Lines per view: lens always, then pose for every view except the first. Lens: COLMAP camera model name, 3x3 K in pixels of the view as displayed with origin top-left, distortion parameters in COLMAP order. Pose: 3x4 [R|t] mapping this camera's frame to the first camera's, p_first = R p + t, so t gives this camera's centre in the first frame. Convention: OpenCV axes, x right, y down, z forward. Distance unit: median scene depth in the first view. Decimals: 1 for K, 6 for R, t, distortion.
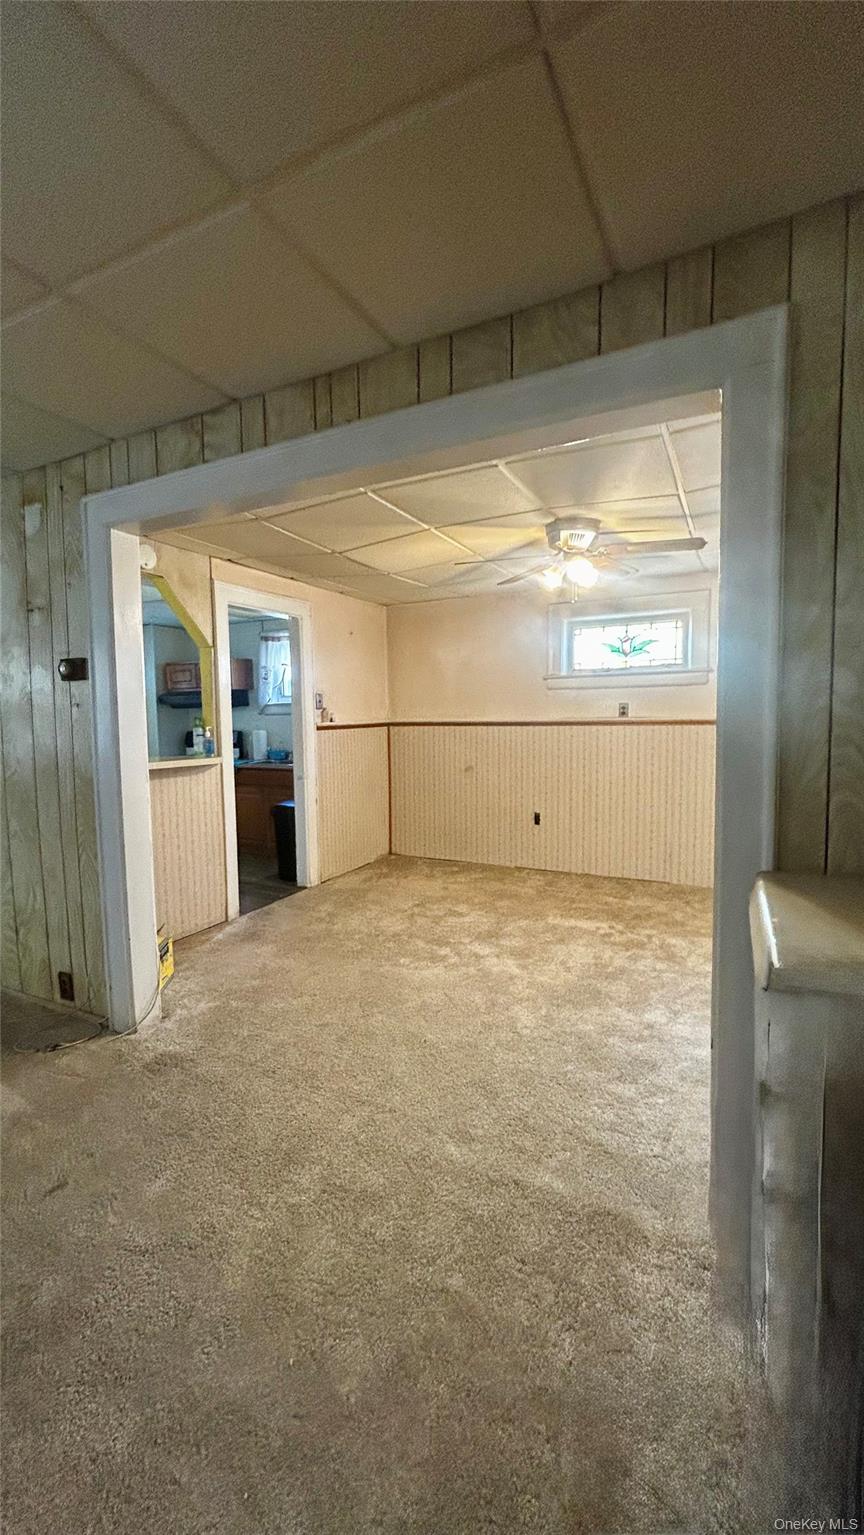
lens RADIAL K [[615.5, 0, 431.2], [0, 615.5, 769.2], [0, 0, 1]] dist [-0.001248, -0.000036]
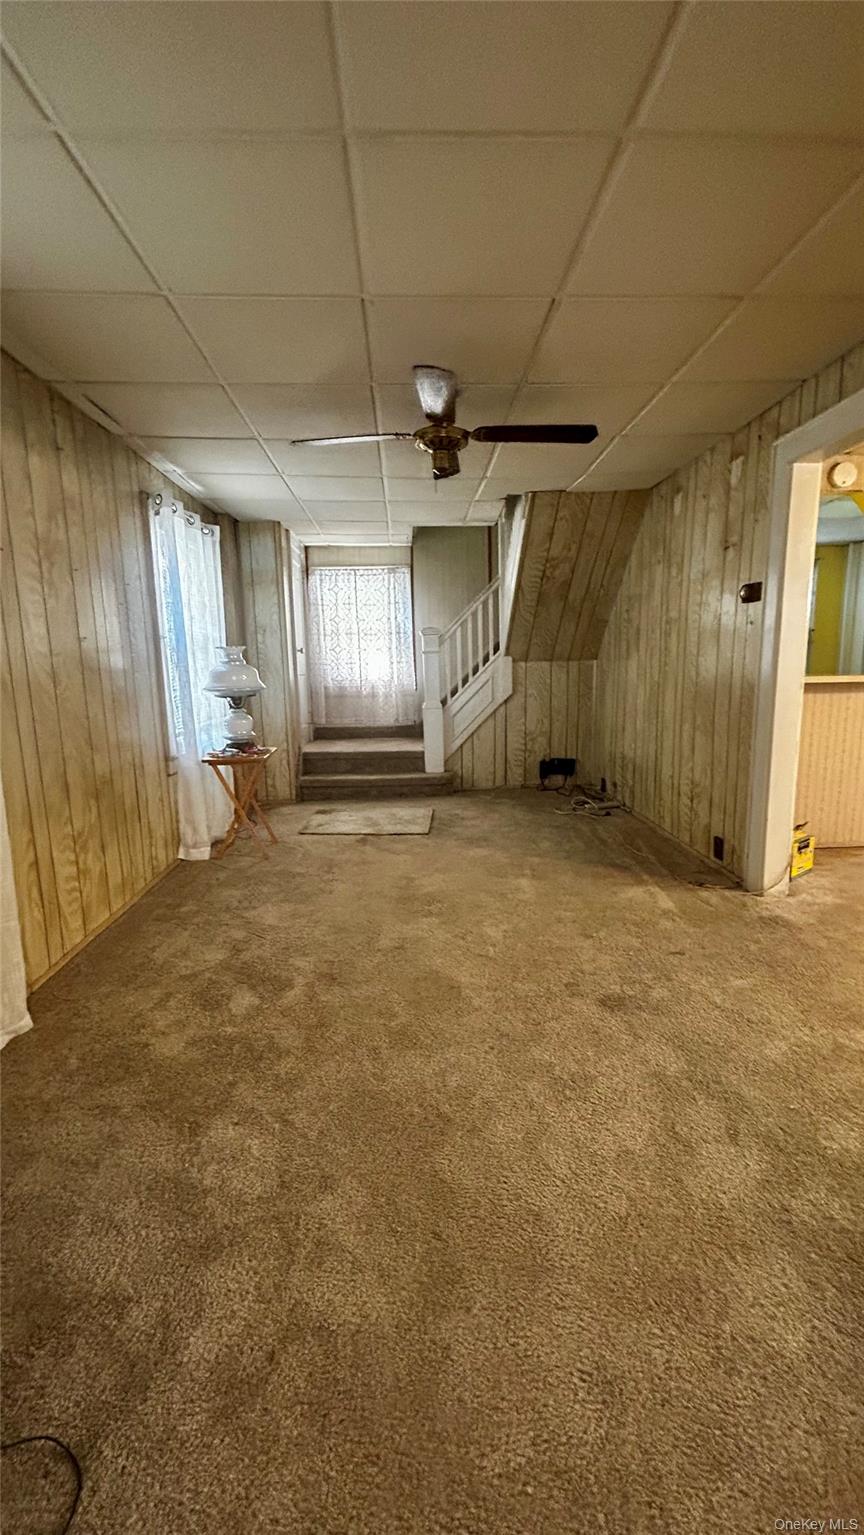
lens RADIAL K [[615.5, 0, 431.2], [0, 615.5, 769.2], [0, 0, 1]] dist [-0.001248, -0.000036]
pose [[0.487022, 0.150902, -0.860255, 0.204496], [-0.052104, 0.988227, 0.143853, 0.039619], [0.871834, -0.025237, 0.489150, -0.152837]]
